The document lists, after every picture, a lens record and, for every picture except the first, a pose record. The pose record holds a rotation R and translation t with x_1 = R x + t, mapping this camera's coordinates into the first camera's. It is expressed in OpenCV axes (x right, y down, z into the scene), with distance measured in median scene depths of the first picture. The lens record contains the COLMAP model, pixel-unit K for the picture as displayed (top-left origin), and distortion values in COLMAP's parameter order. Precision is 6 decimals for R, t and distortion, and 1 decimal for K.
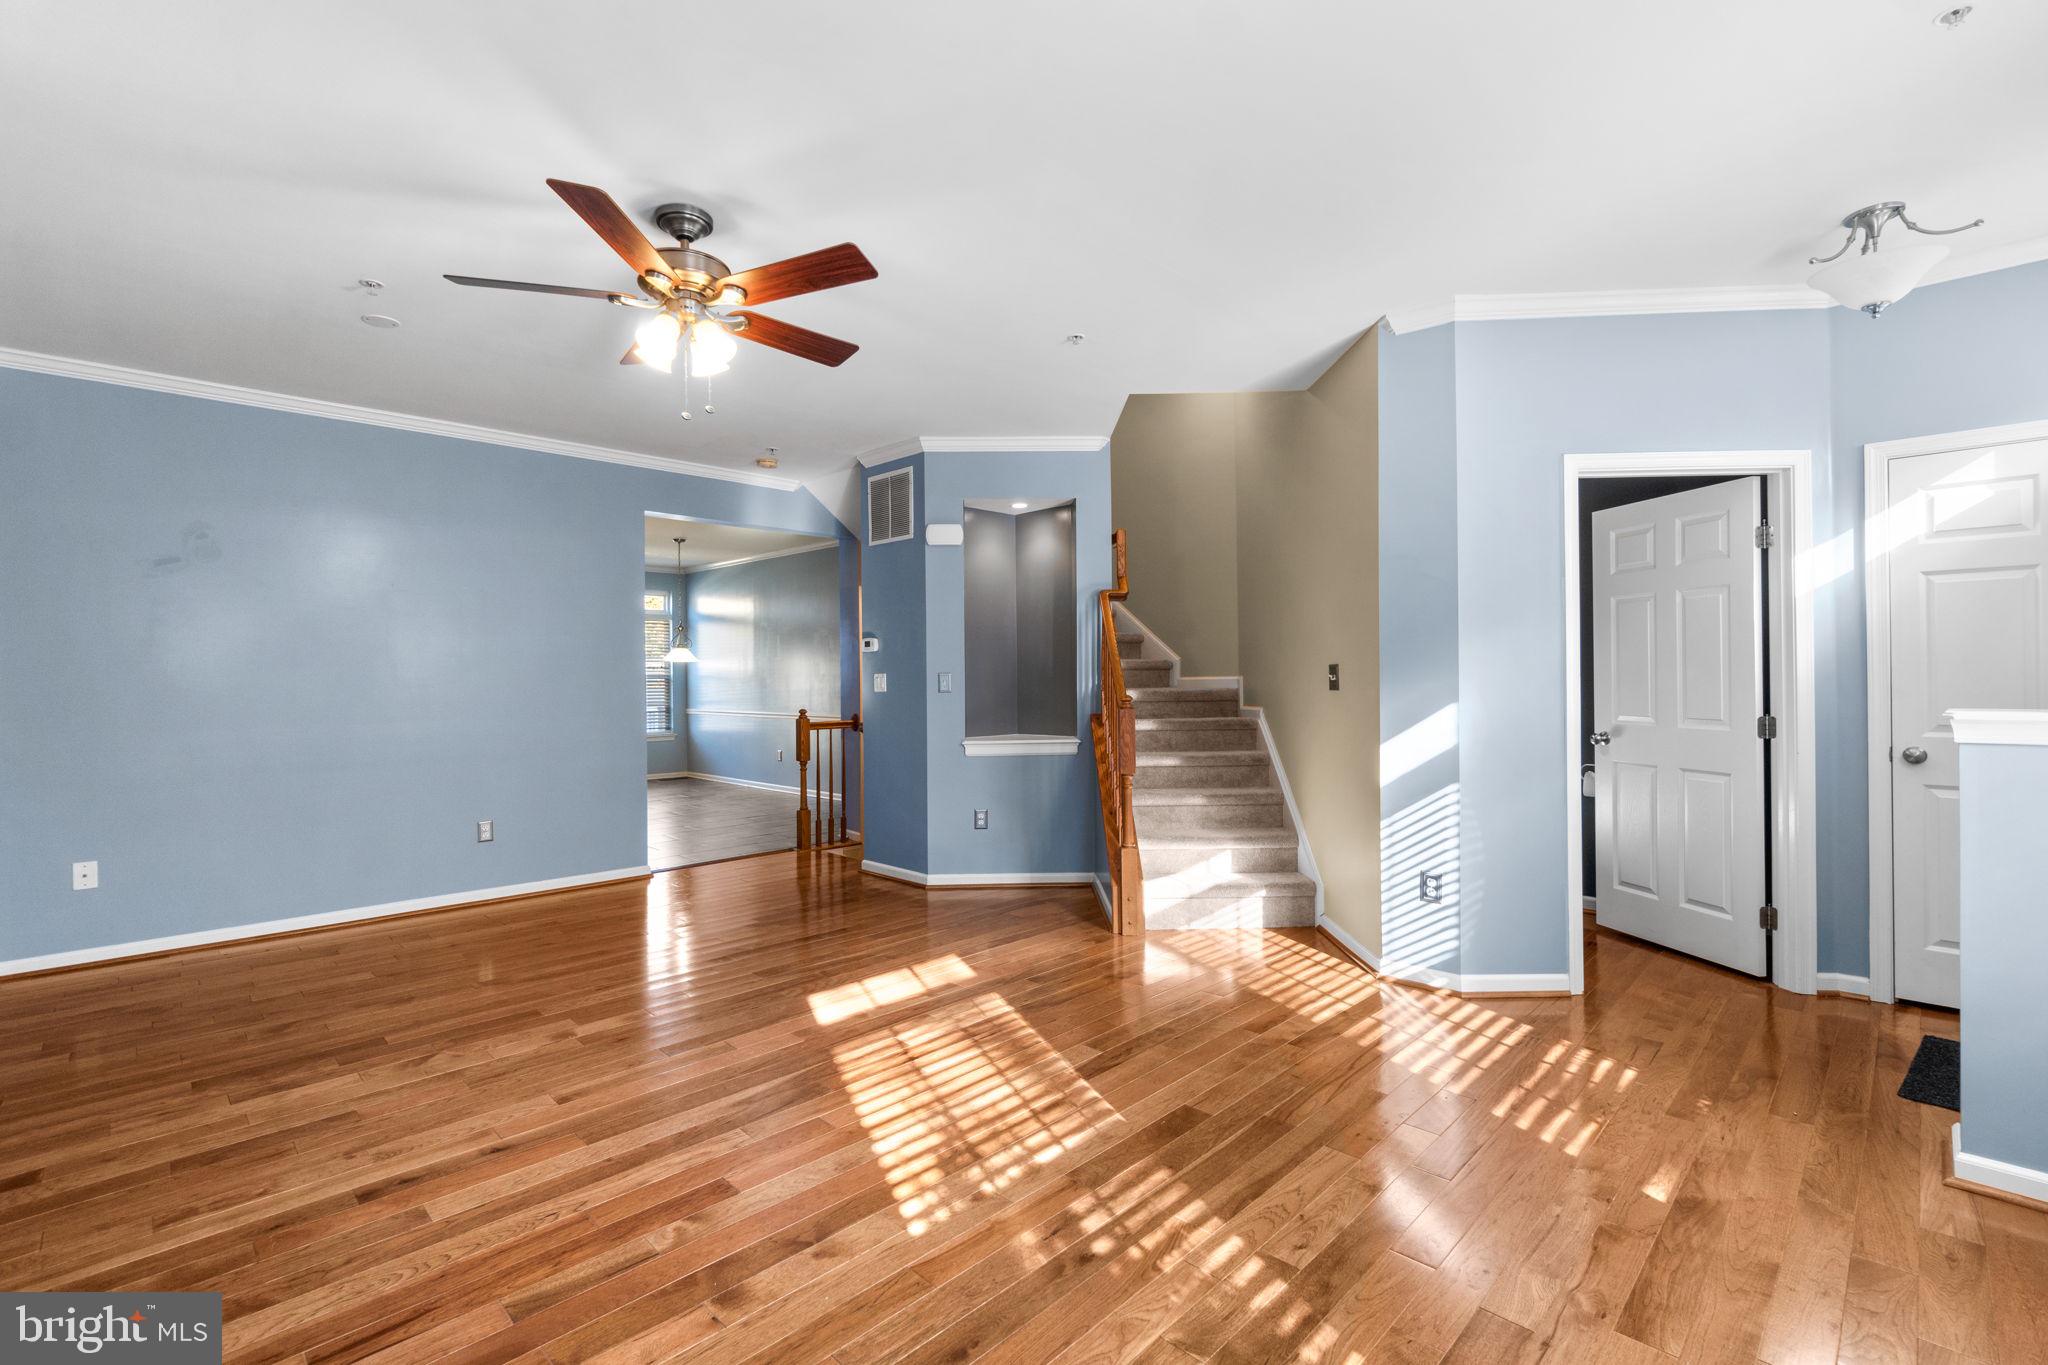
lens RADIAL K [[896.1, 0, 1035.9], [0, 896.1, 673.9], [0, 0, 1]] dist [0.001017, 0.000488]
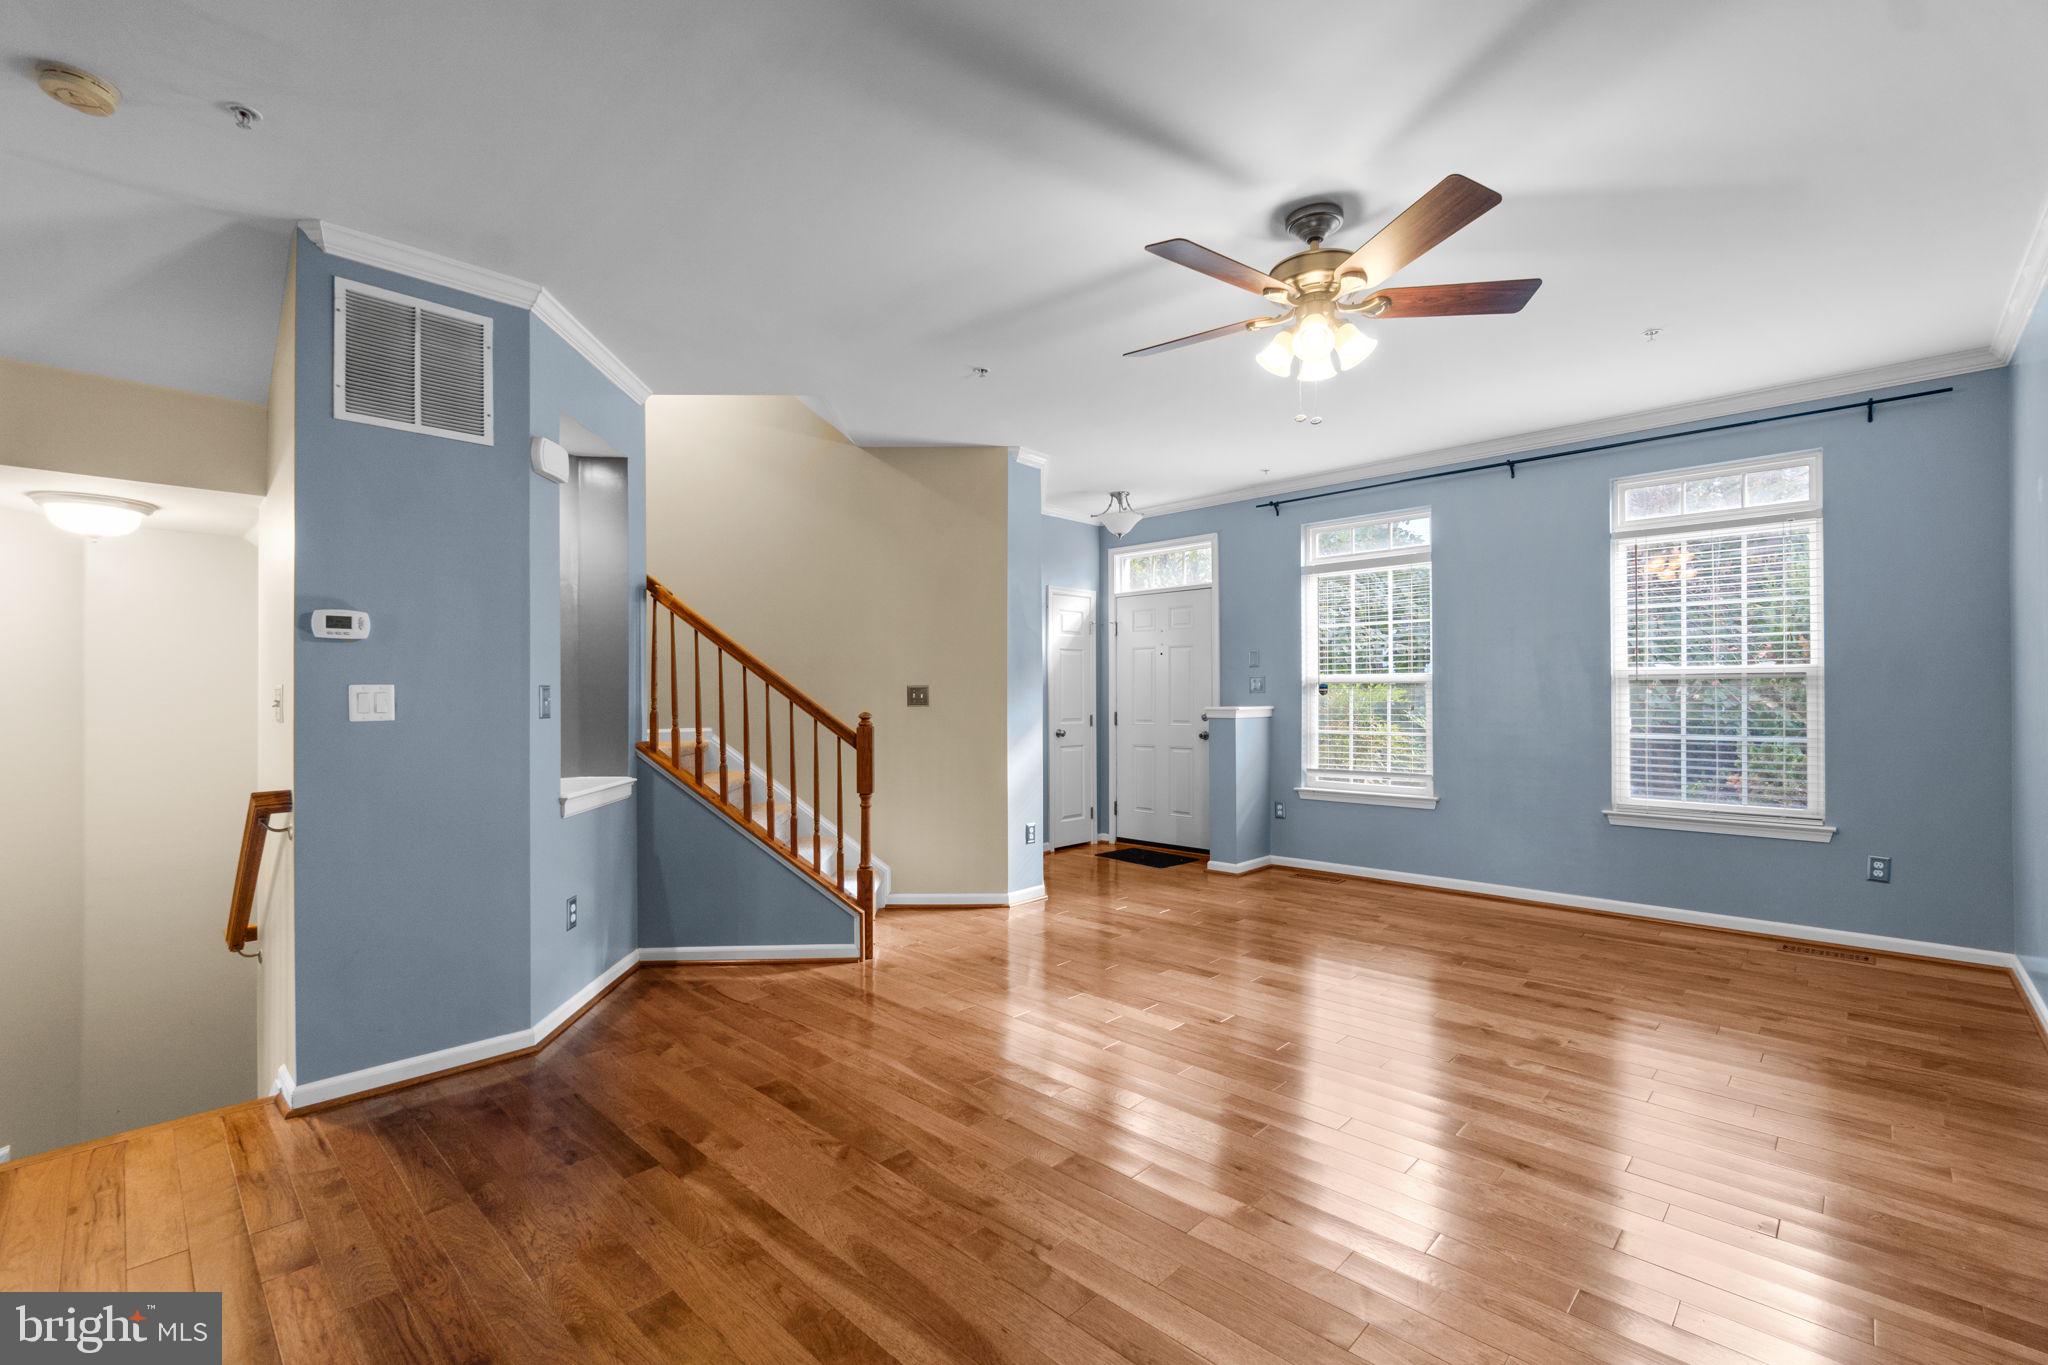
lens RADIAL K [[843.7, 0, 1018.8], [0, 843.7, 694.2], [0, 0, 1]] dist [-0.016958, 0.000024]
pose [[0.019560, 0.014107, 0.999709, -0.659339], [0.002590, 0.999896, -0.014161, 0.013554], [-0.999805, 0.002866, 0.019521, 0.660394]]
